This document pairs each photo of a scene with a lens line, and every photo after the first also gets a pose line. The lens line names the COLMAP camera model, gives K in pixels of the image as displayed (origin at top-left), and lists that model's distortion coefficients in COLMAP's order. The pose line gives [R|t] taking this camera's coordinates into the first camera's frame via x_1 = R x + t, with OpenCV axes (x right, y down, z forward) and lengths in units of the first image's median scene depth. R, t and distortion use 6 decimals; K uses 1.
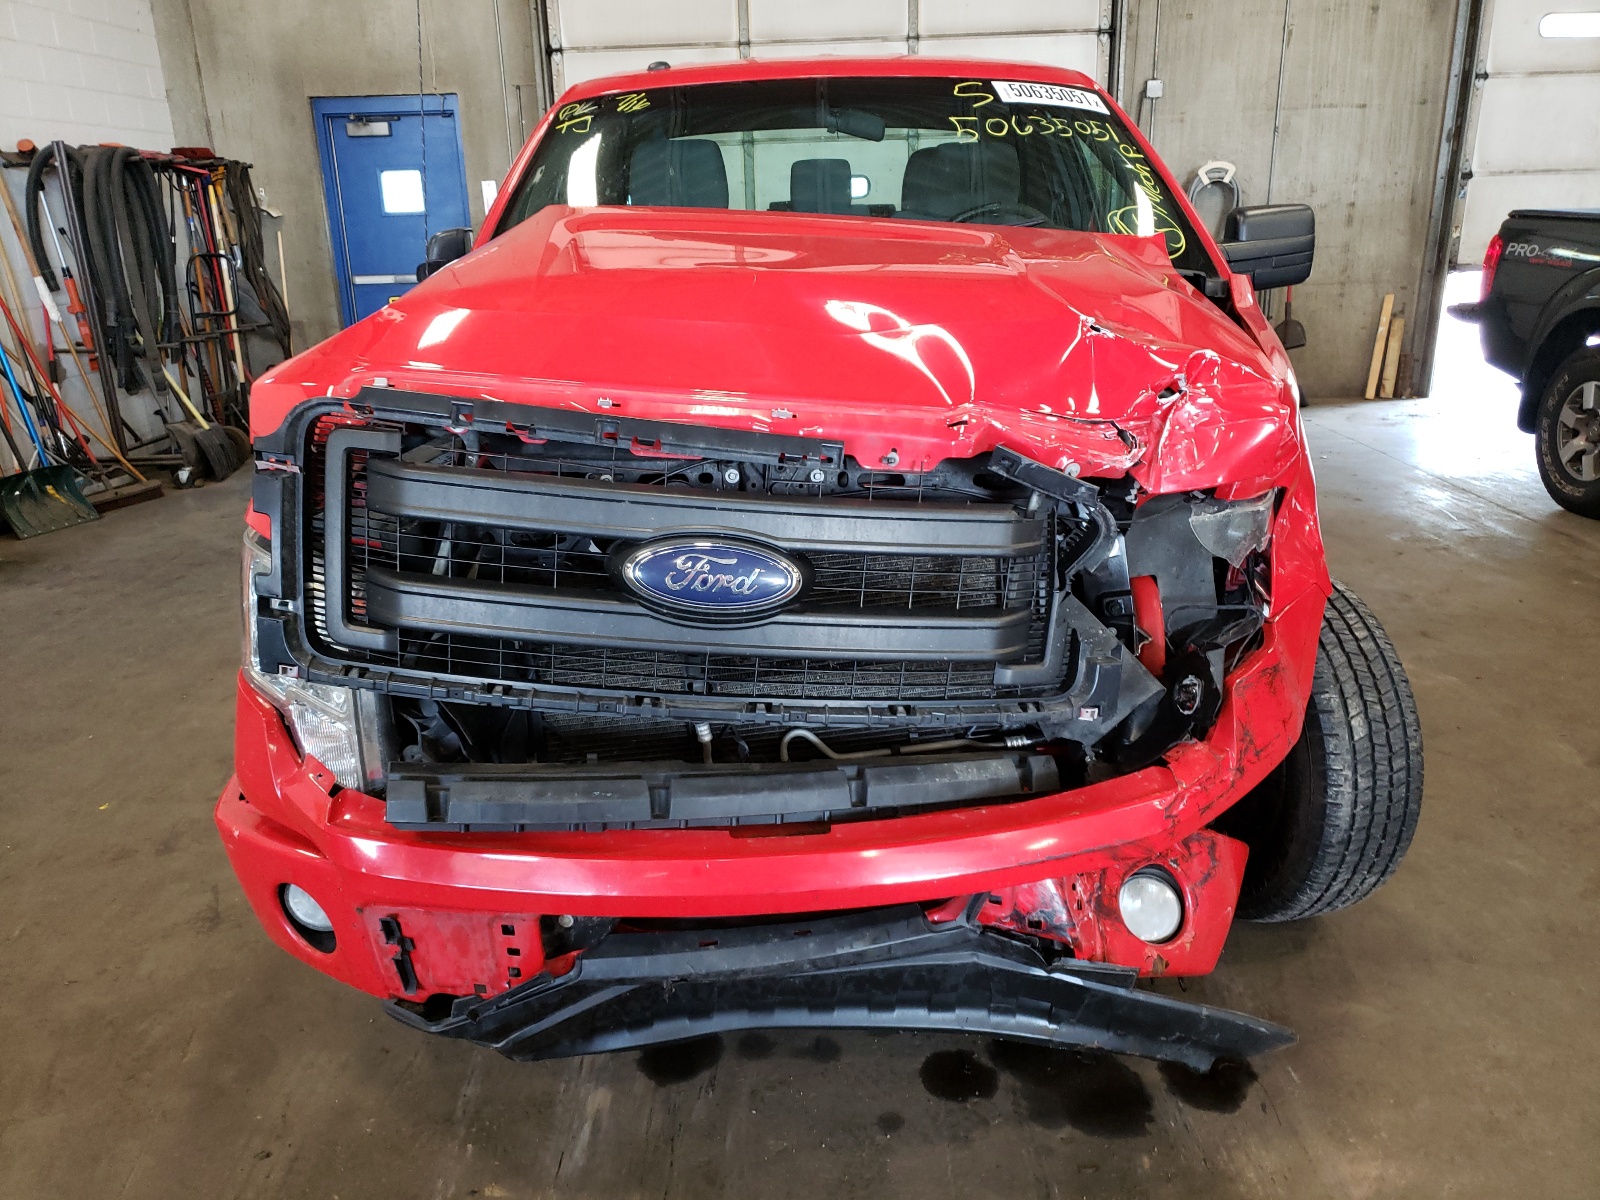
lens RADIAL K [[1248.5, 0, 796.6], [0, 1248.5, 631.8], [0, 0, 1]] dist [0.000590, 0.020529]
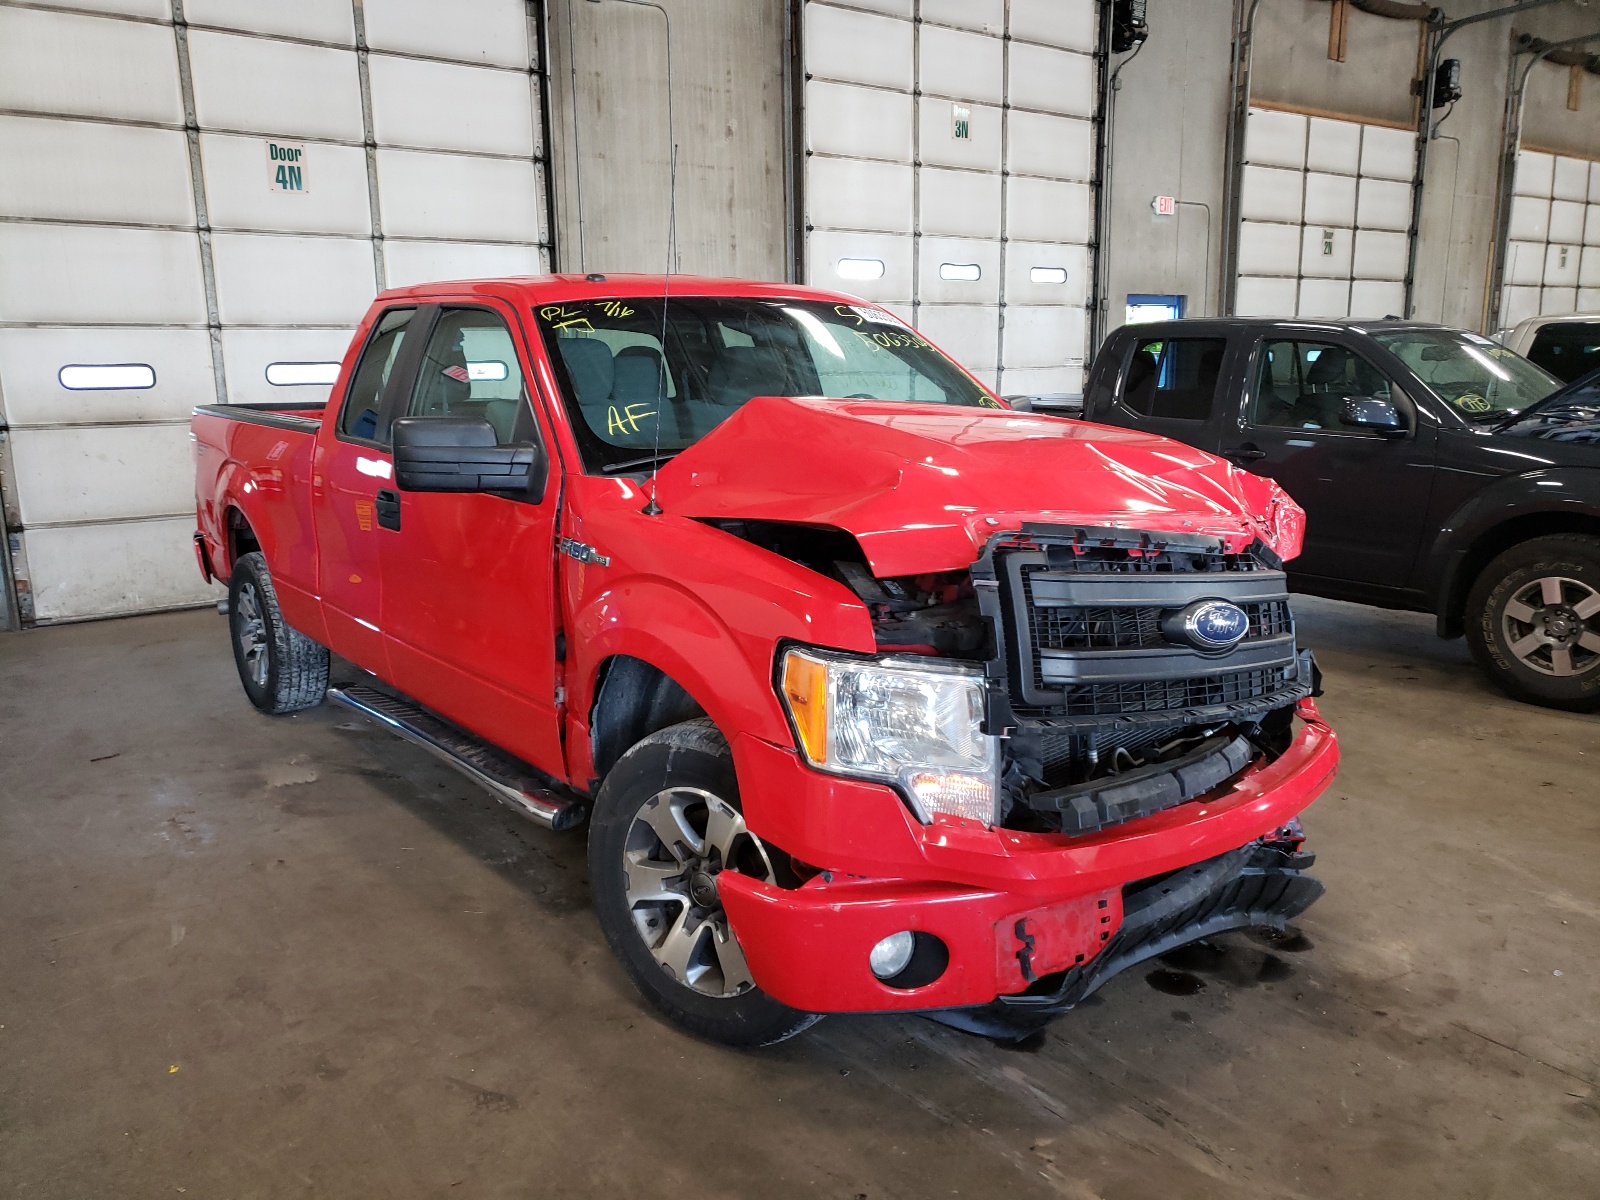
lens RADIAL K [[1248.5, 0, 796.6], [0, 1248.5, 631.8], [0, 0, 1]] dist [0.000590, 0.020529]
pose [[0.799733, -0.108288, 0.590509, -1.057291], [0.188358, 0.979192, -0.075530, -0.011370], [-0.570043, 0.171631, 0.803489, 0.030613]]
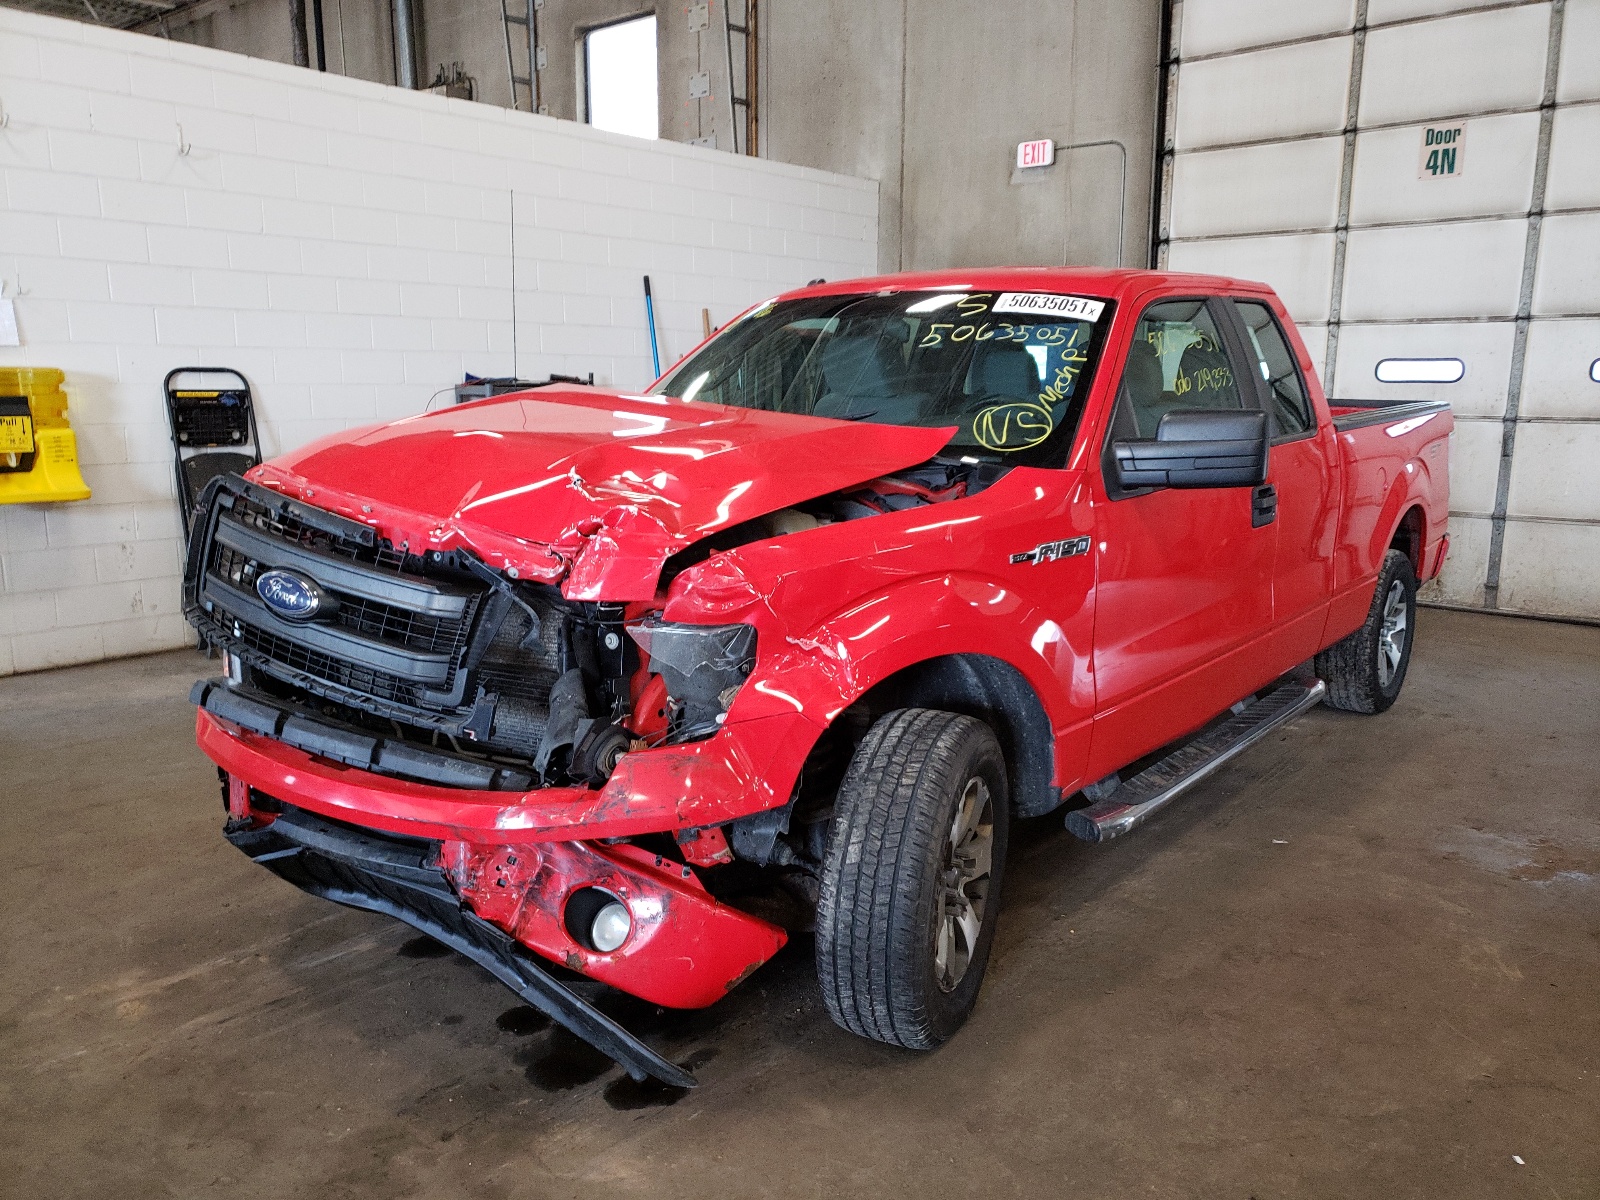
lens RADIAL K [[1248.5, 0, 796.6], [0, 1248.5, 631.8], [0, 0, 1]] dist [0.000590, 0.020529]
pose [[0.766807, 0.161144, -0.621320, 1.164923], [-0.234049, 0.971525, -0.036881, -0.070857], [0.597685, 0.173701, 0.782688, 0.052121]]
